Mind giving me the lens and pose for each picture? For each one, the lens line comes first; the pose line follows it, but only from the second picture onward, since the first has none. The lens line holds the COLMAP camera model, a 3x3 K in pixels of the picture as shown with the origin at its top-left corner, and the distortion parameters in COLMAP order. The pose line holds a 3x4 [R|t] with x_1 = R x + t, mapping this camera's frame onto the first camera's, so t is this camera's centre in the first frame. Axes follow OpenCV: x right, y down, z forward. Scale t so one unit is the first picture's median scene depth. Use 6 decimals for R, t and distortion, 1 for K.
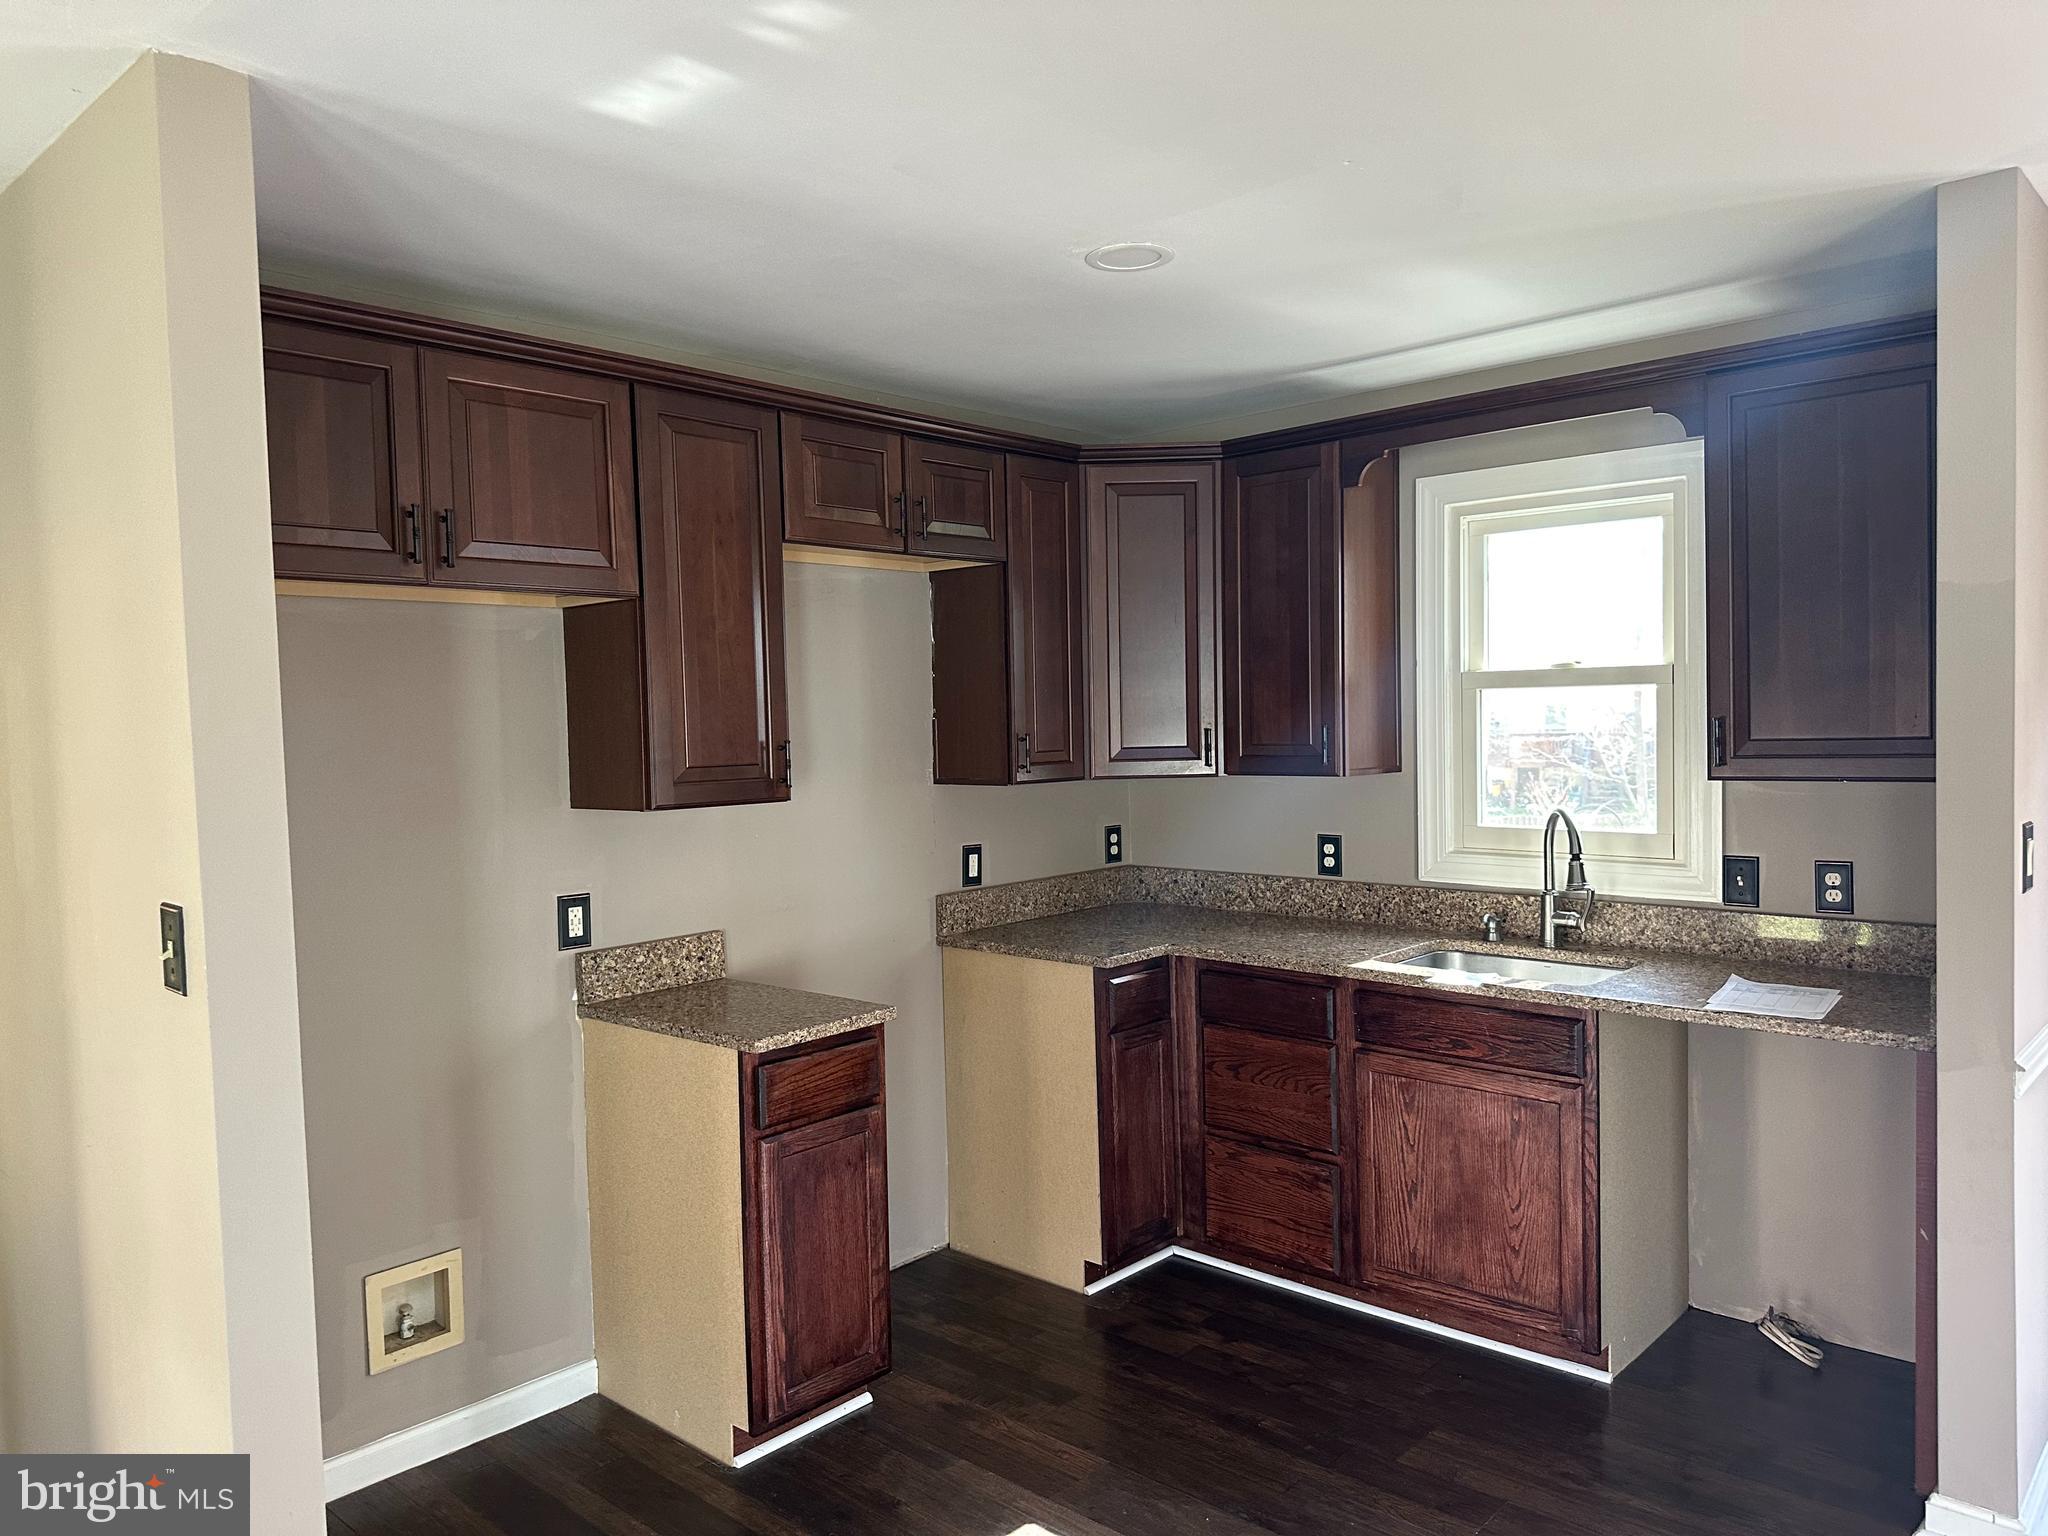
lens RADIAL K [[1430.0, 0, 1024.0], [0, 1430.0, 768.0], [0, 0, 1]] dist [0.026568, -0.001316]
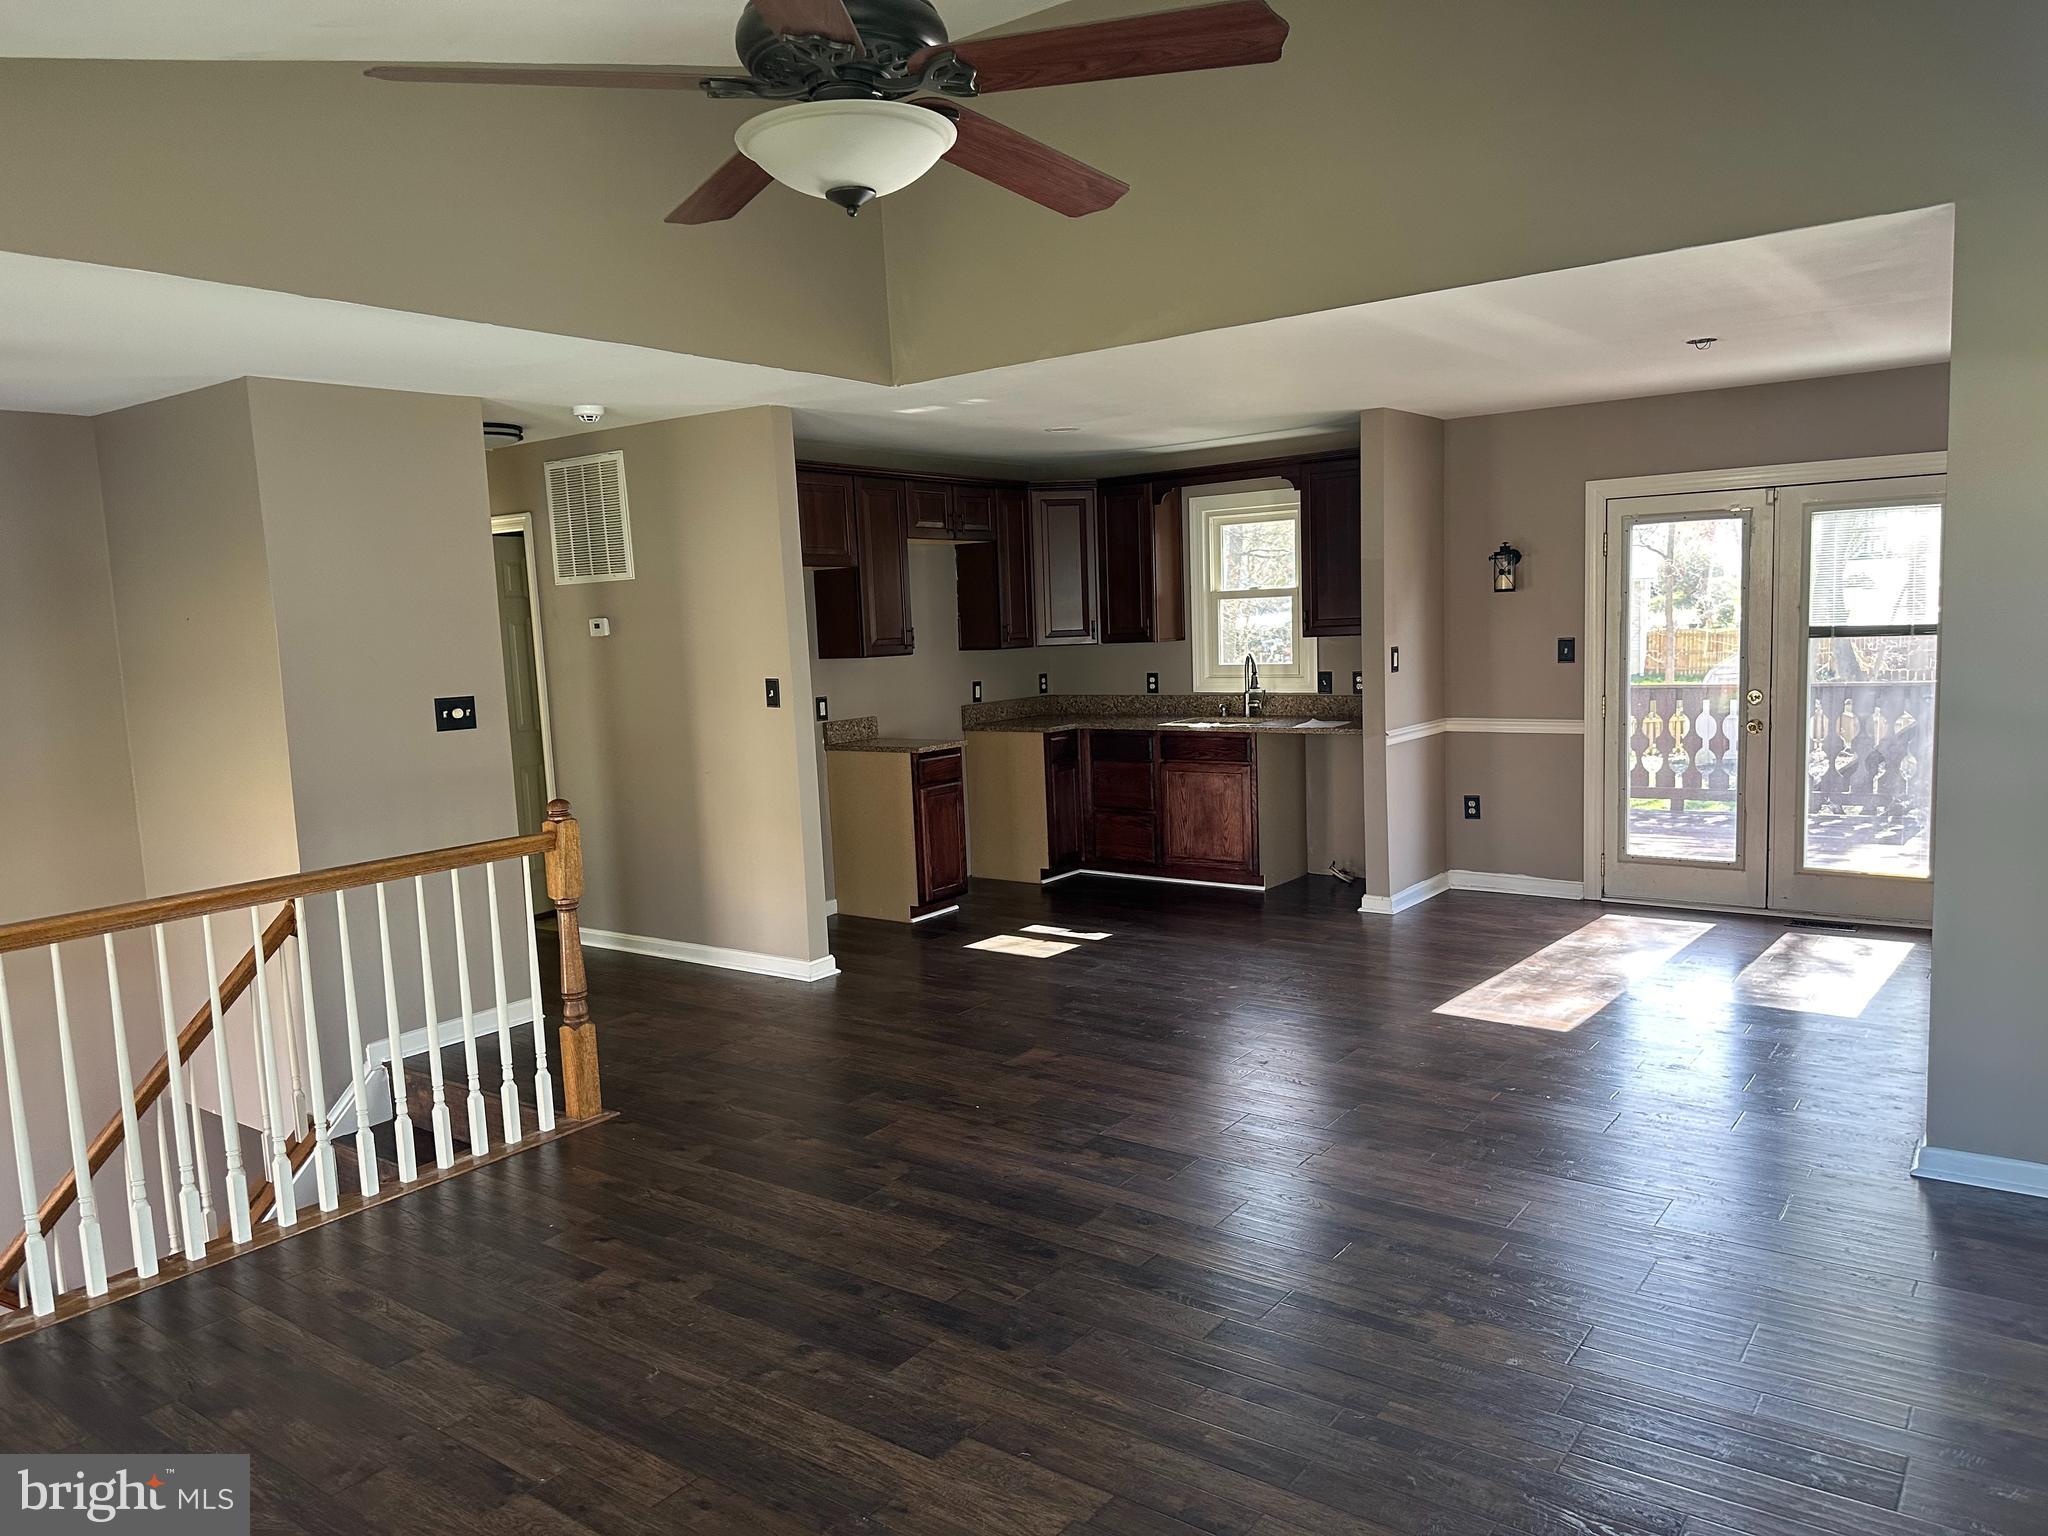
lens RADIAL K [[1440.5, 0, 1062.7], [0, 1440.5, 786.7], [0, 0, 1]] dist [0.242020, -0.000184]
pose [[0.992696, -0.029222, 0.117053, -0.184246], [0.019992, 0.996653, 0.079269, 0.049592], [-0.118978, -0.076350, 0.989957, -1.199555]]
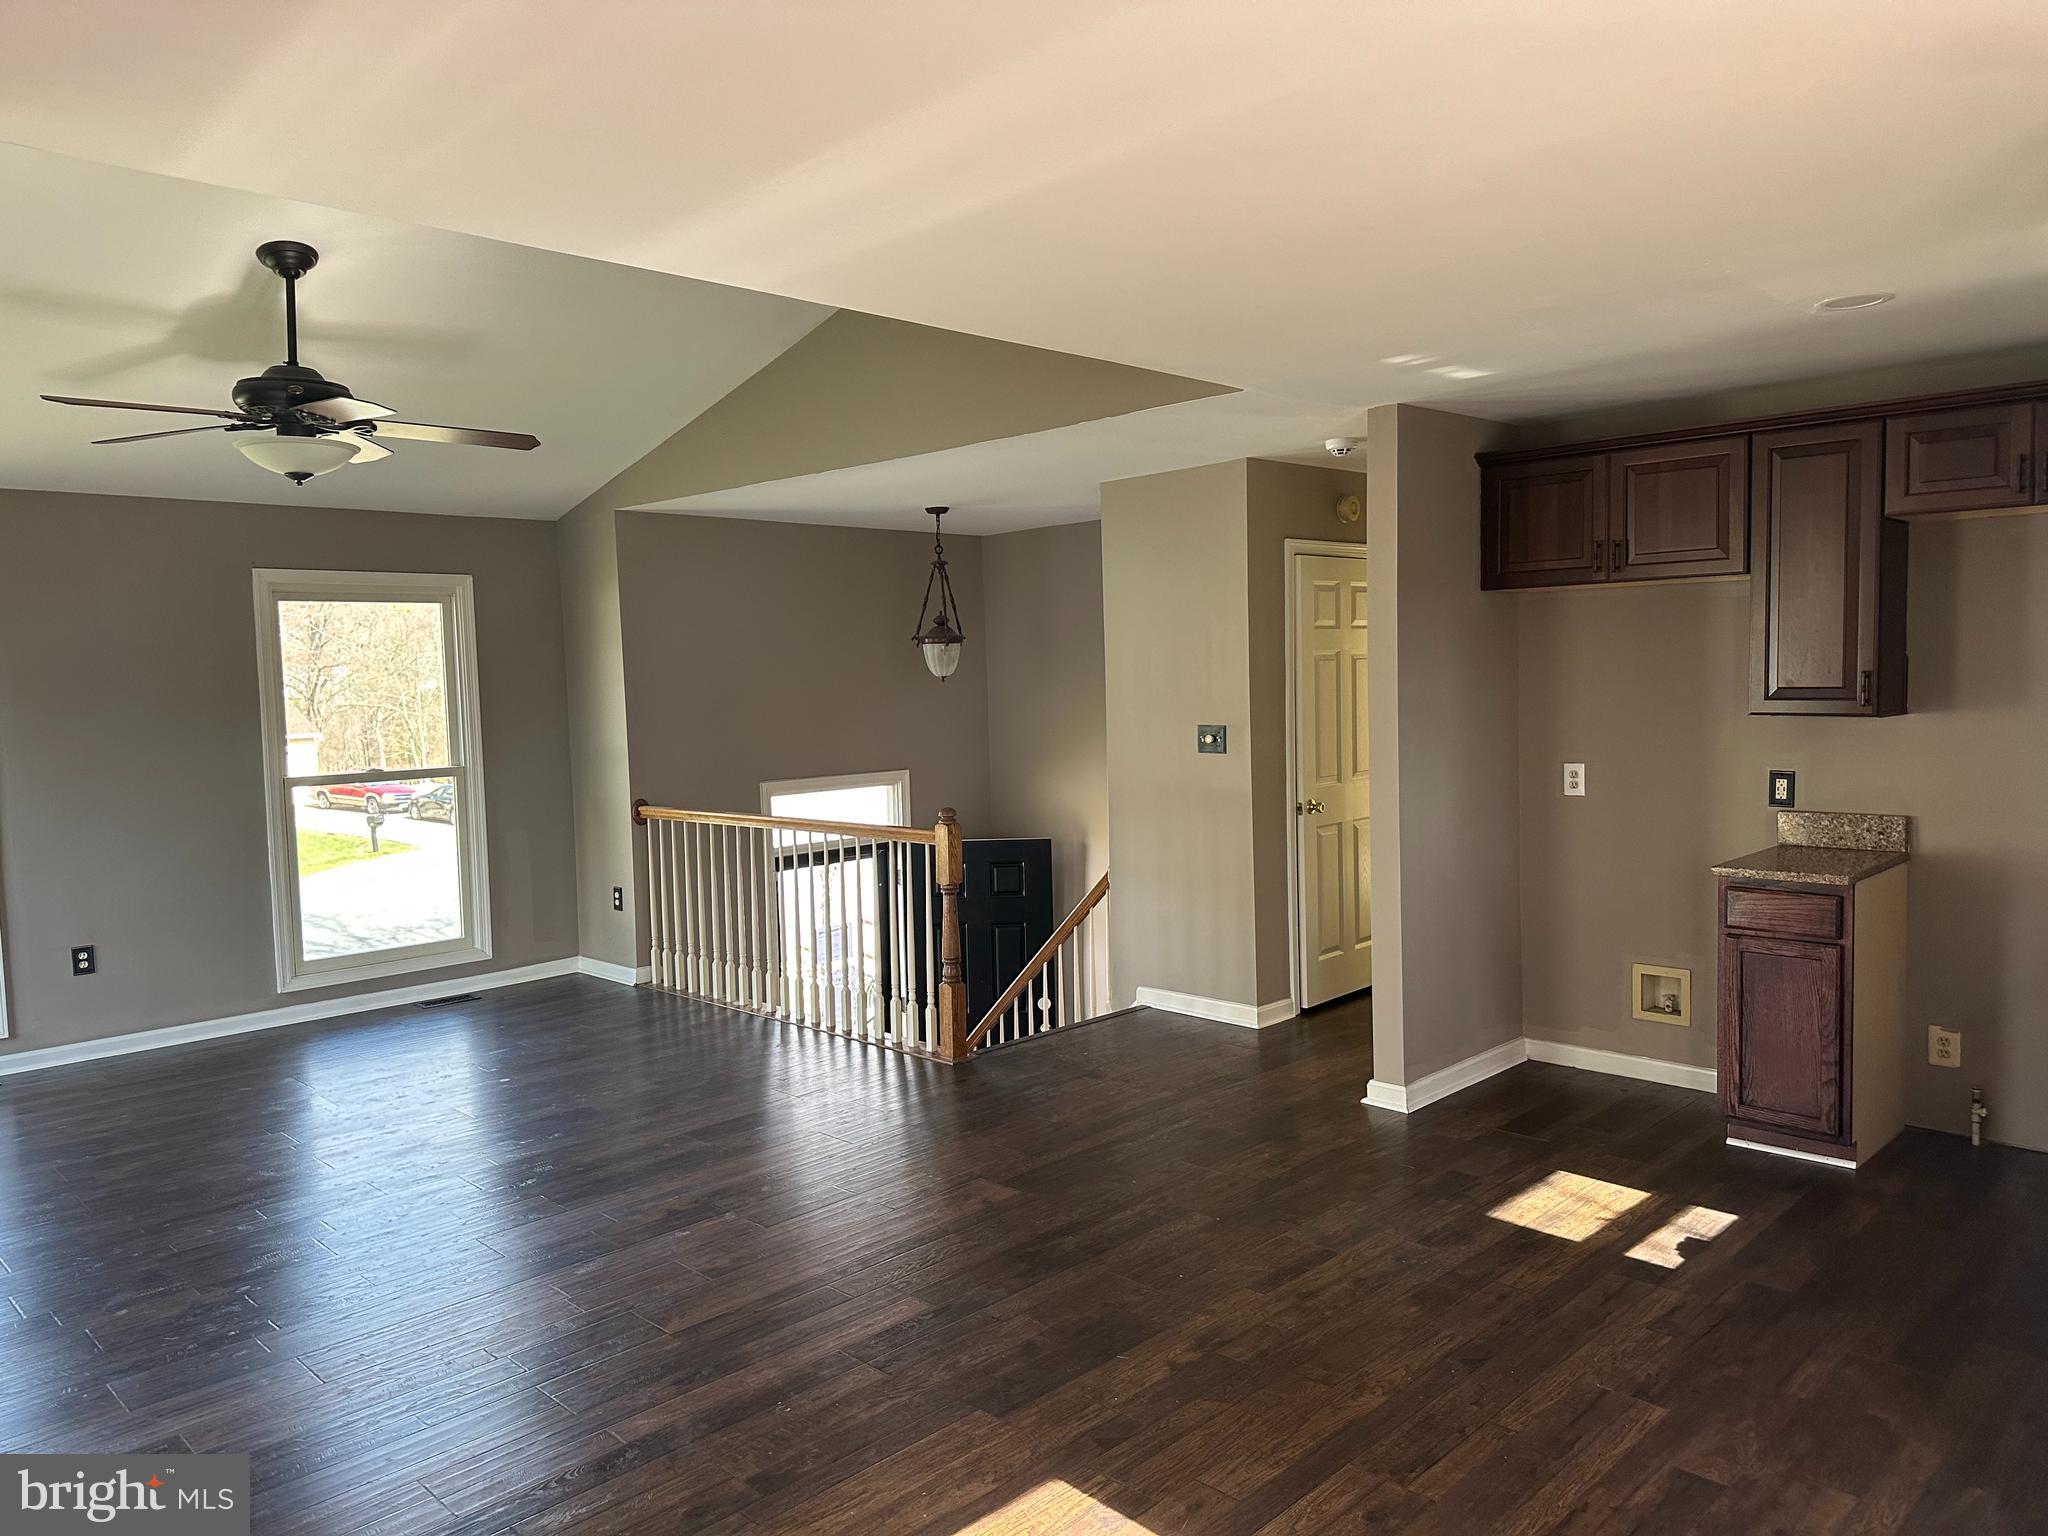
lens RADIAL K [[1430.0, 0, 1024.0], [0, 1430.0, 768.0], [0, 0, 1]] dist [0.026568, -0.001316]
pose [[-0.044098, 0.100557, -0.993954, 1.100332], [-0.010598, 0.994818, 0.101114, -0.052484], [0.998971, 0.014992, -0.042804, 0.252677]]
